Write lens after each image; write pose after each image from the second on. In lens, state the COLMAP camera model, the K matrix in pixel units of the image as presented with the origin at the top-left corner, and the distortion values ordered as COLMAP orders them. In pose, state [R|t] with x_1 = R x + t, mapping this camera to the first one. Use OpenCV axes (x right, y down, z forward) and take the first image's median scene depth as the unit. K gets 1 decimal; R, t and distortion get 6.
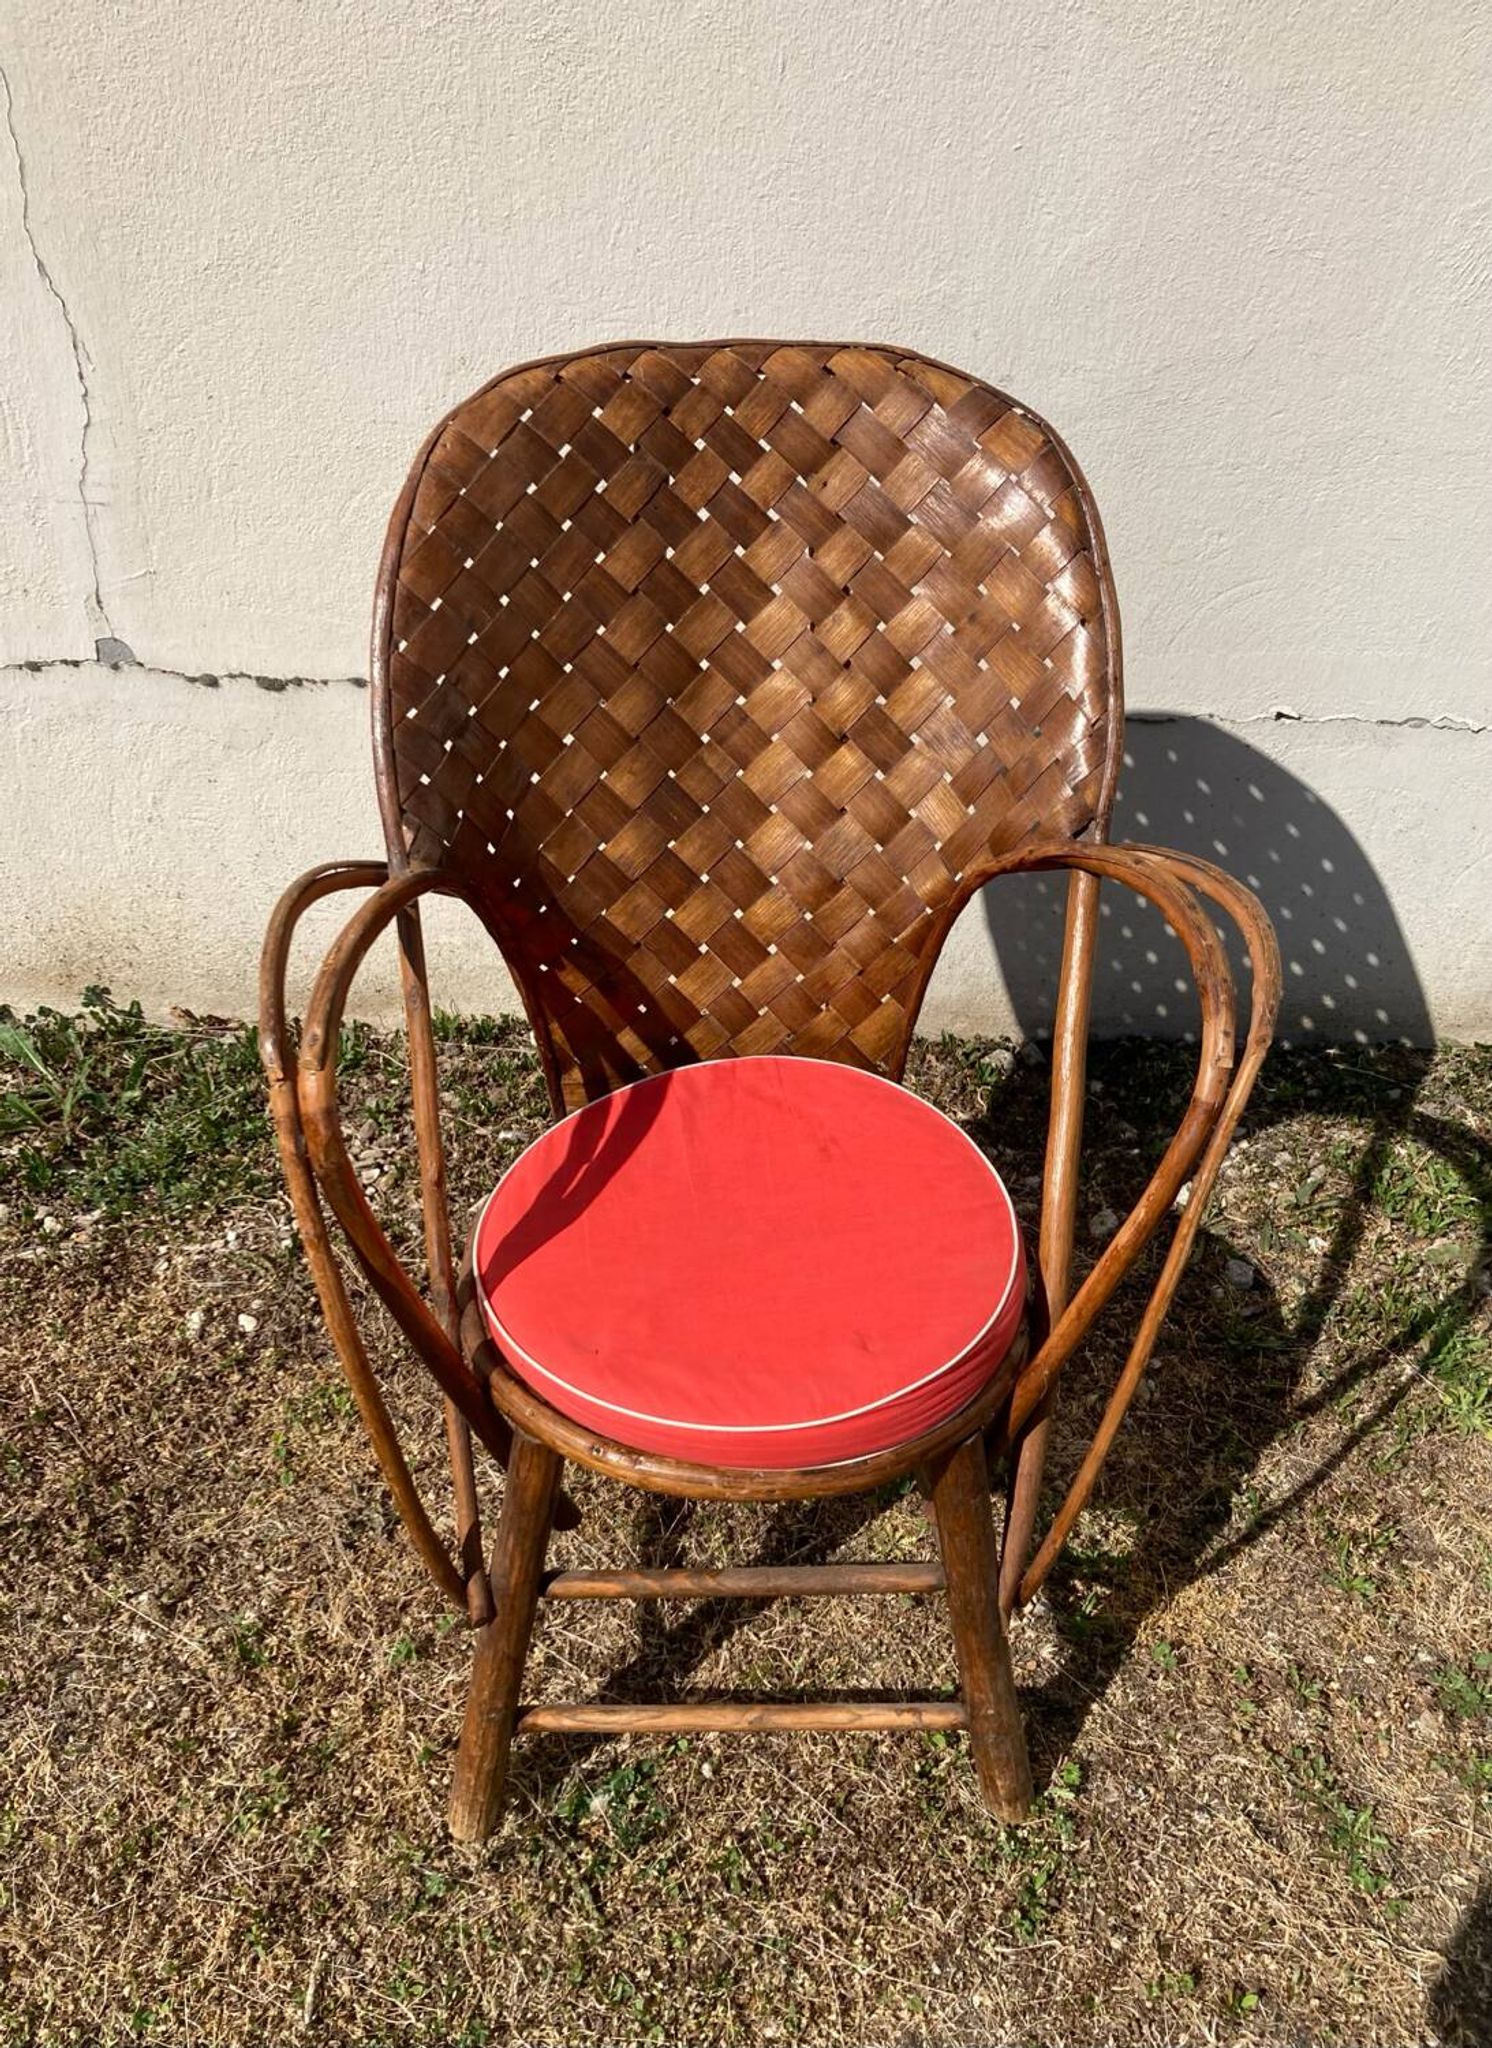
lens RADIAL K [[1725.7, 0, 766.4], [0, 1725.7, 1000.2], [0, 0, 1]] dist [0.004691, 0.046452]
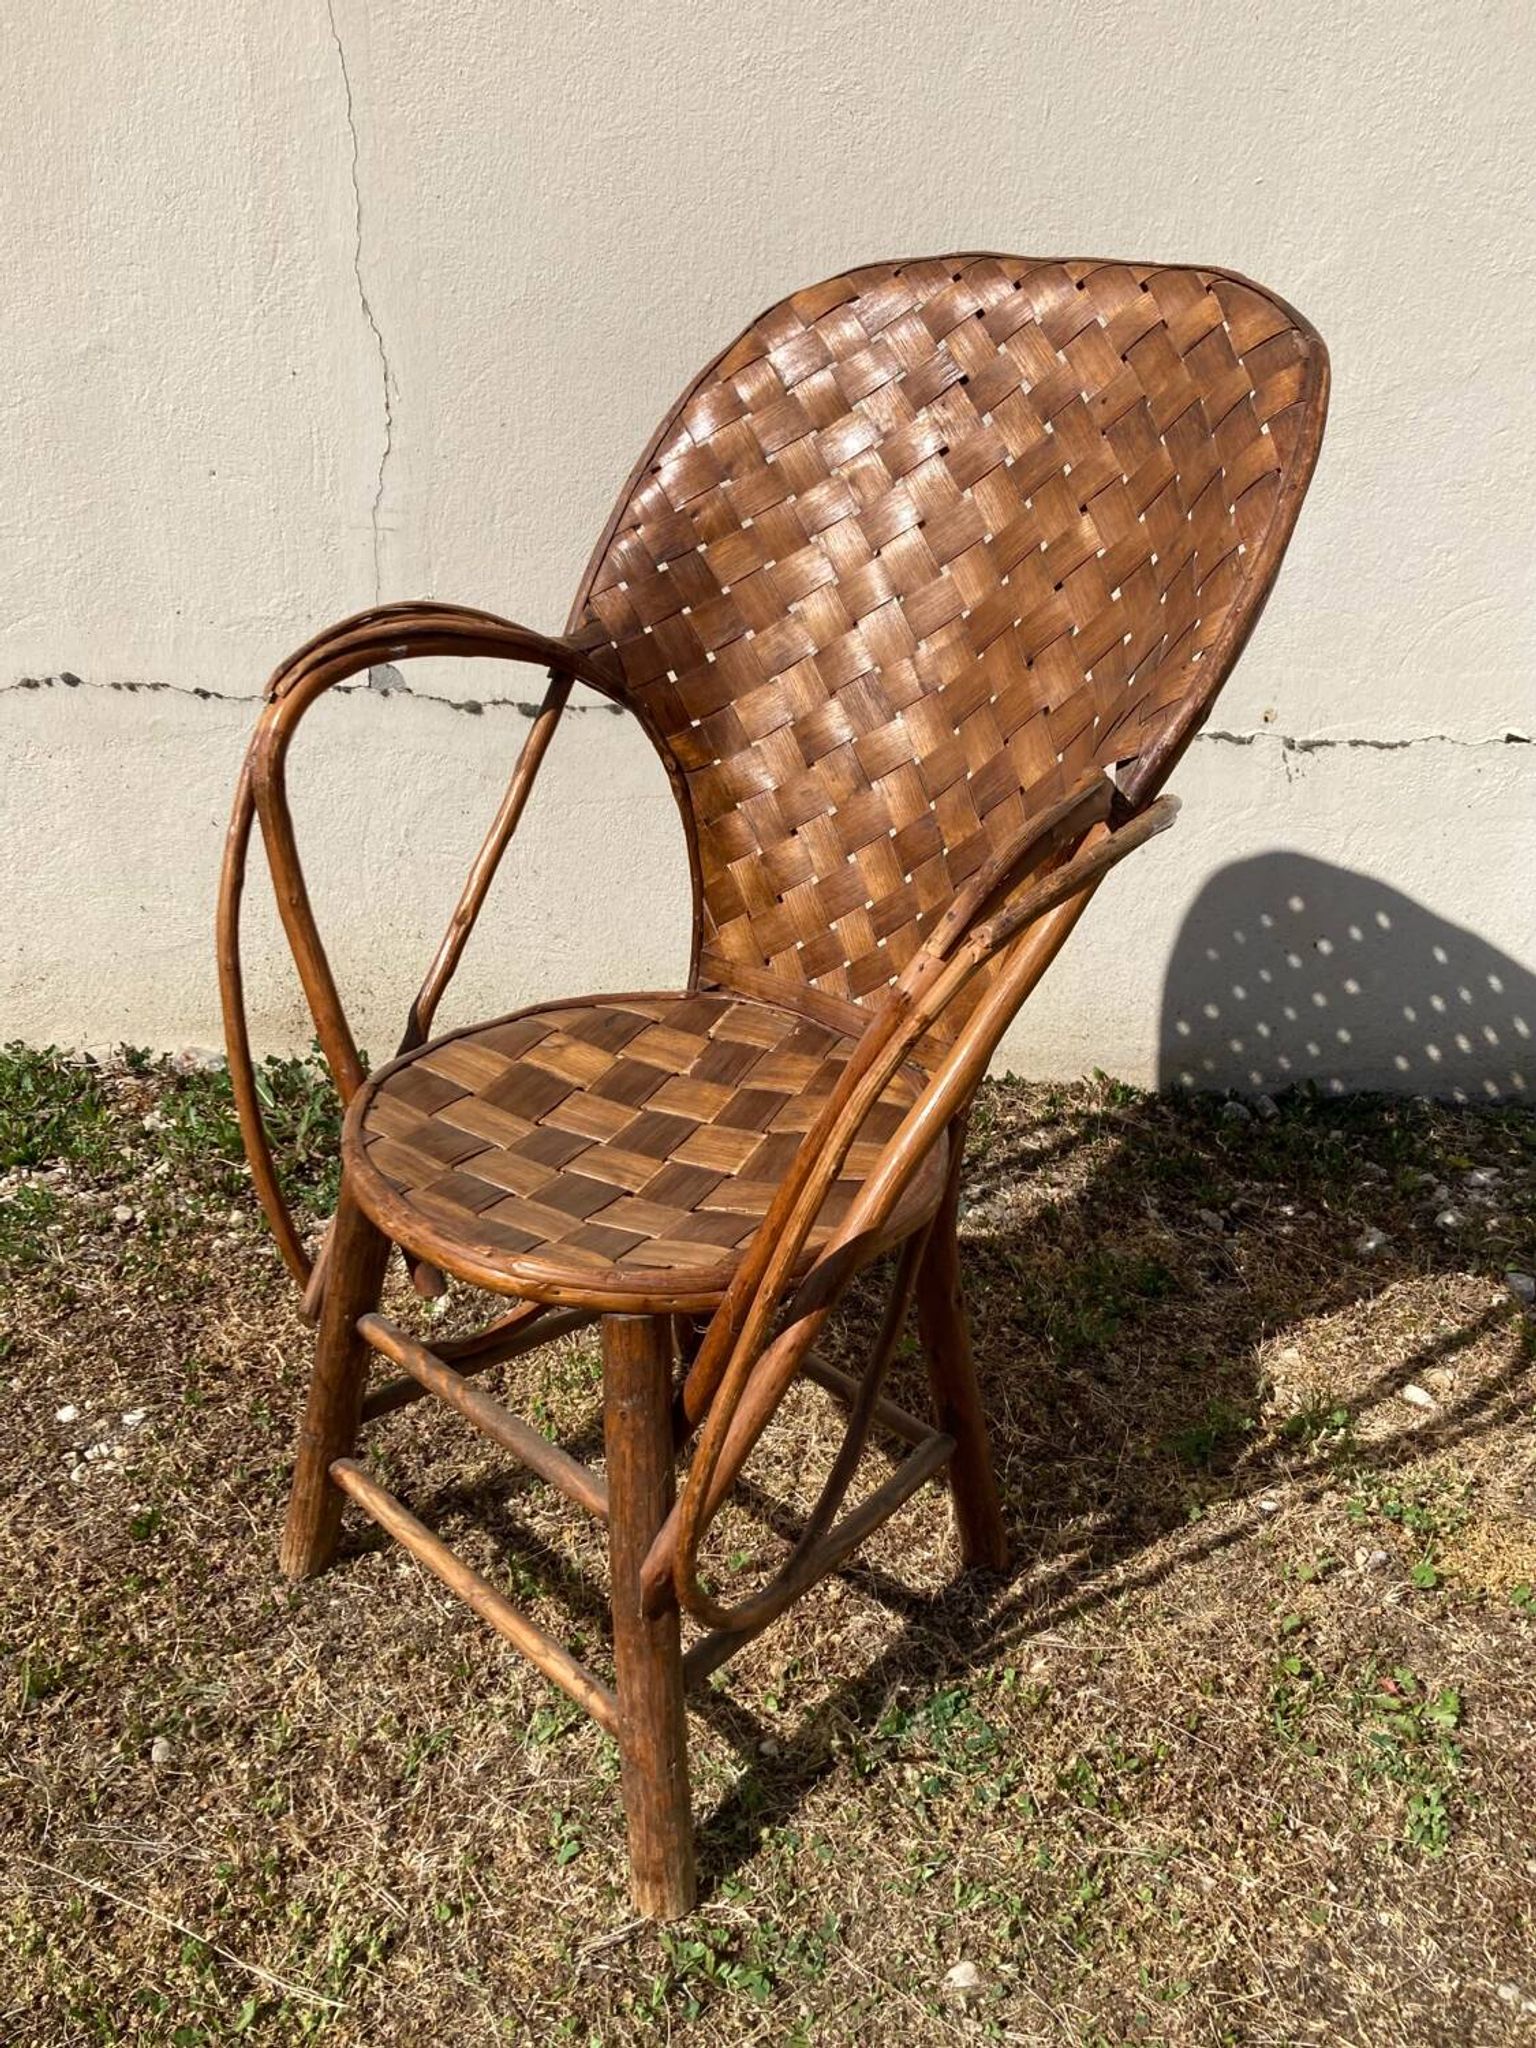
lens RADIAL K [[1732.5, 0, 801.8], [0, 1732.5, 988.0], [0, 0, 1]] dist [0.028221, 0.028686]
pose [[0.999784, -0.001192, -0.020756, -0.125411], [-0.003465, 0.974830, -0.222921, 0.261937], [0.020500, 0.222945, 0.974615, 0.025630]]
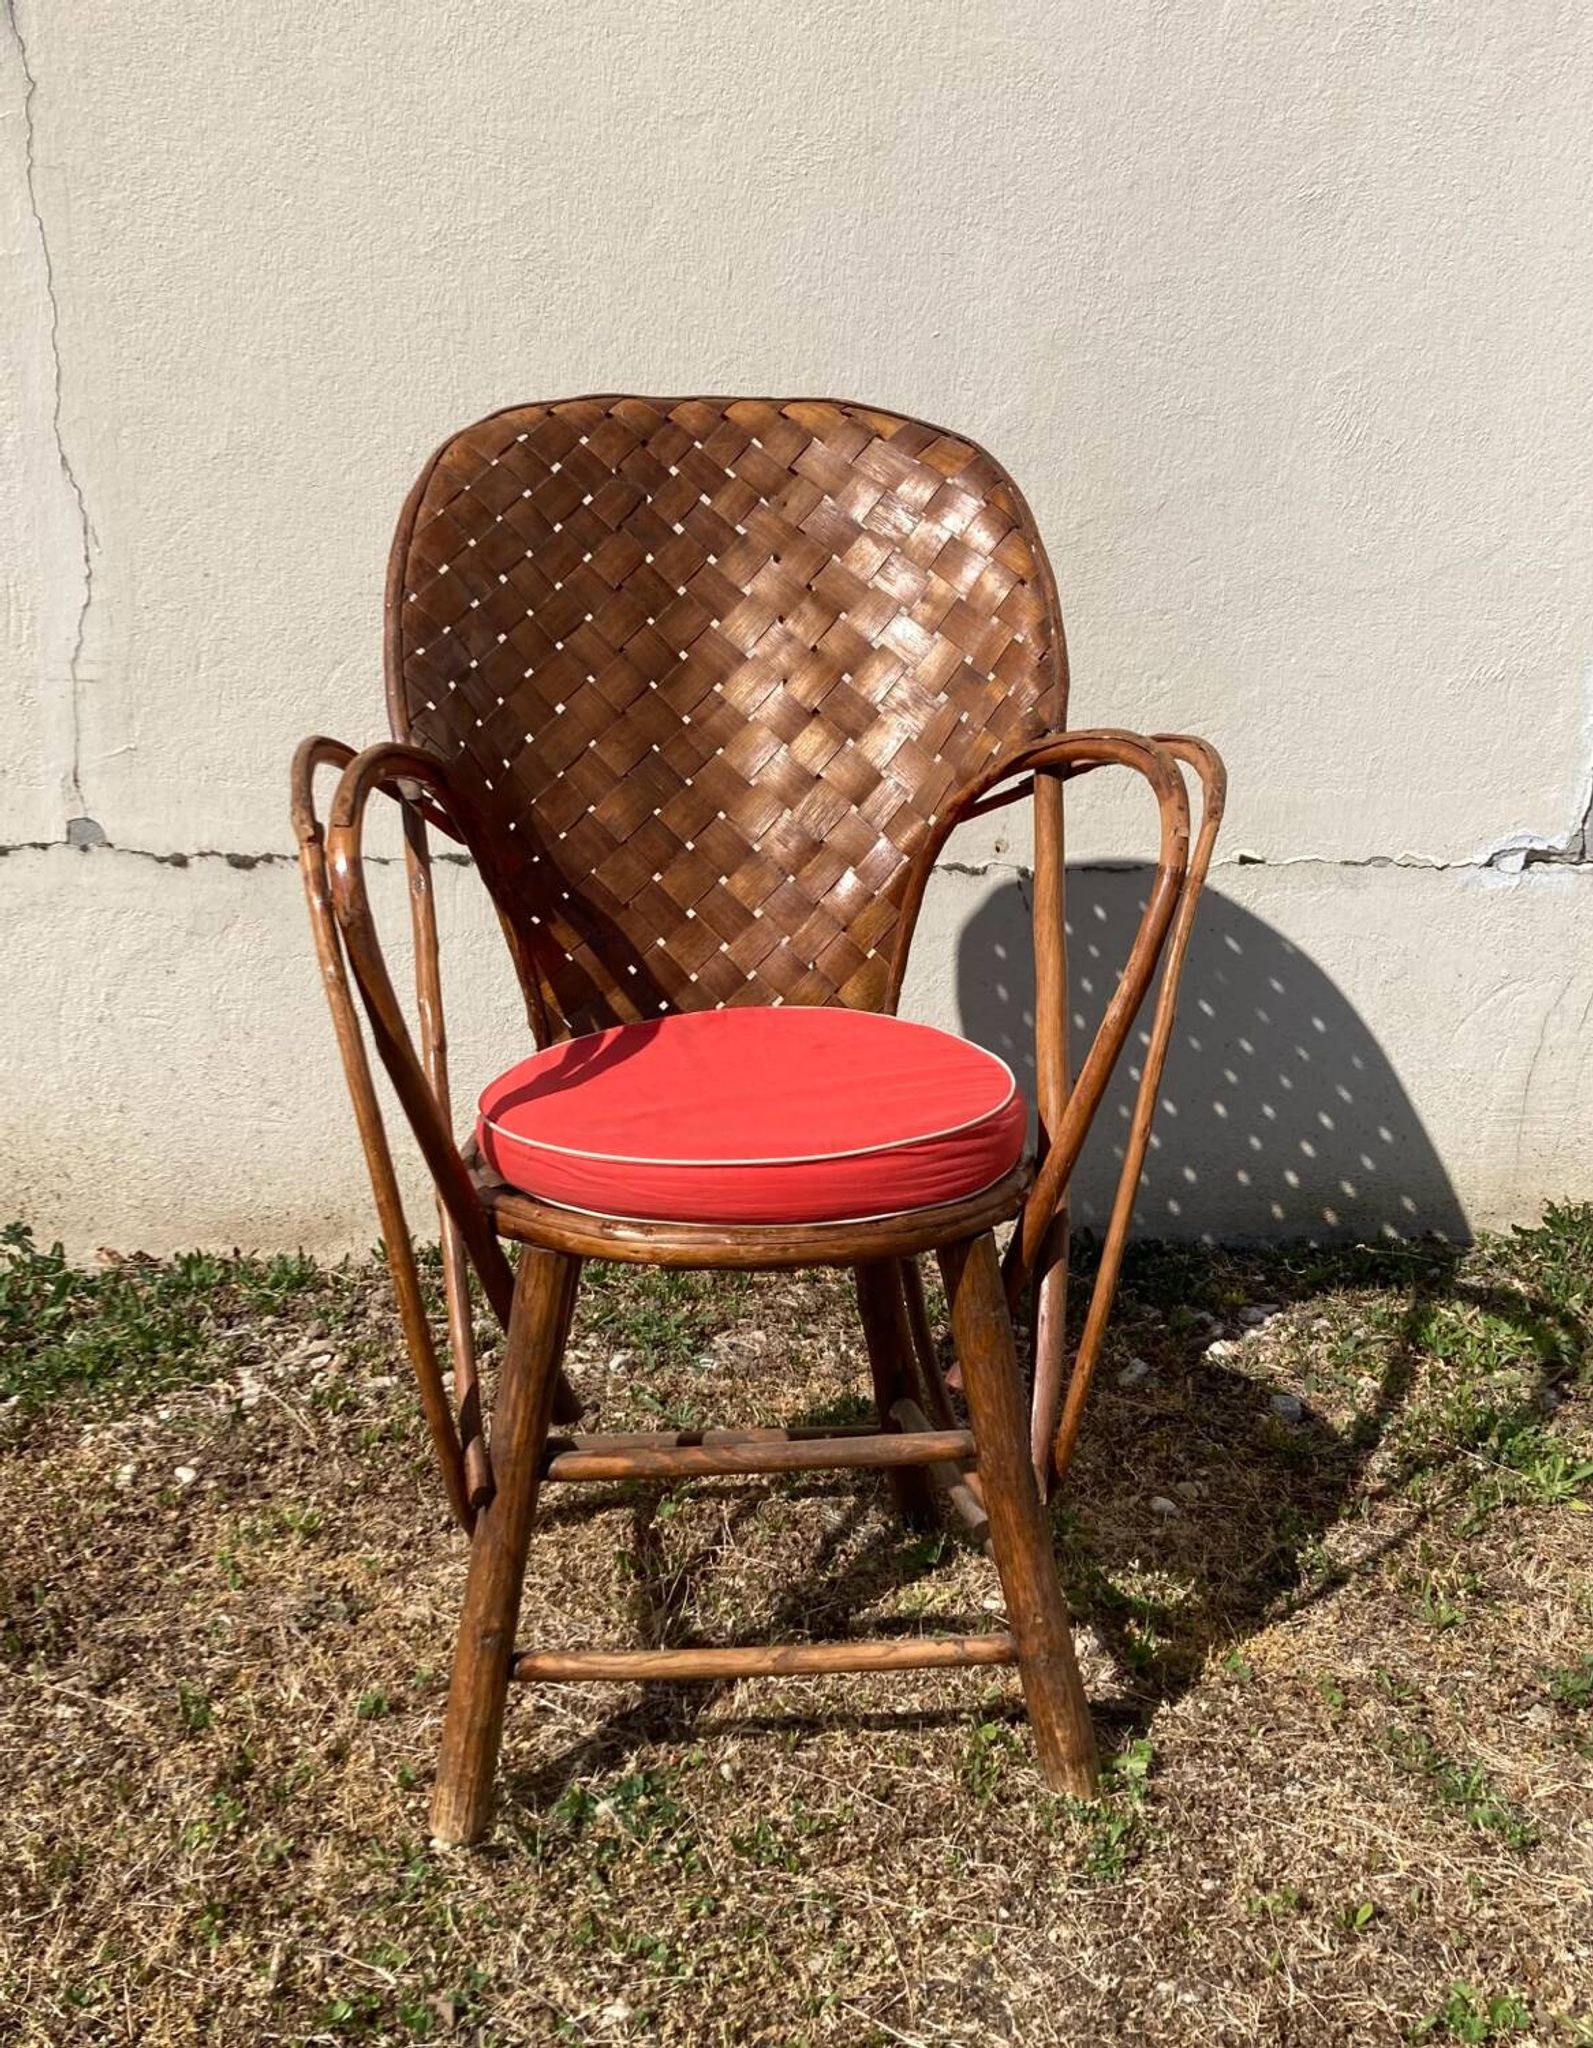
lens RADIAL K [[2078.9, 0, 787.6], [0, 2078.9, 956.3], [0, 0, 1]] dist [0.041778, 0.000000]
pose [[0.998353, -0.039948, 0.041165, -0.027980], [0.052794, 0.920539, -0.387067, 0.430944], [-0.022431, 0.388603, 0.921132, -0.118976]]
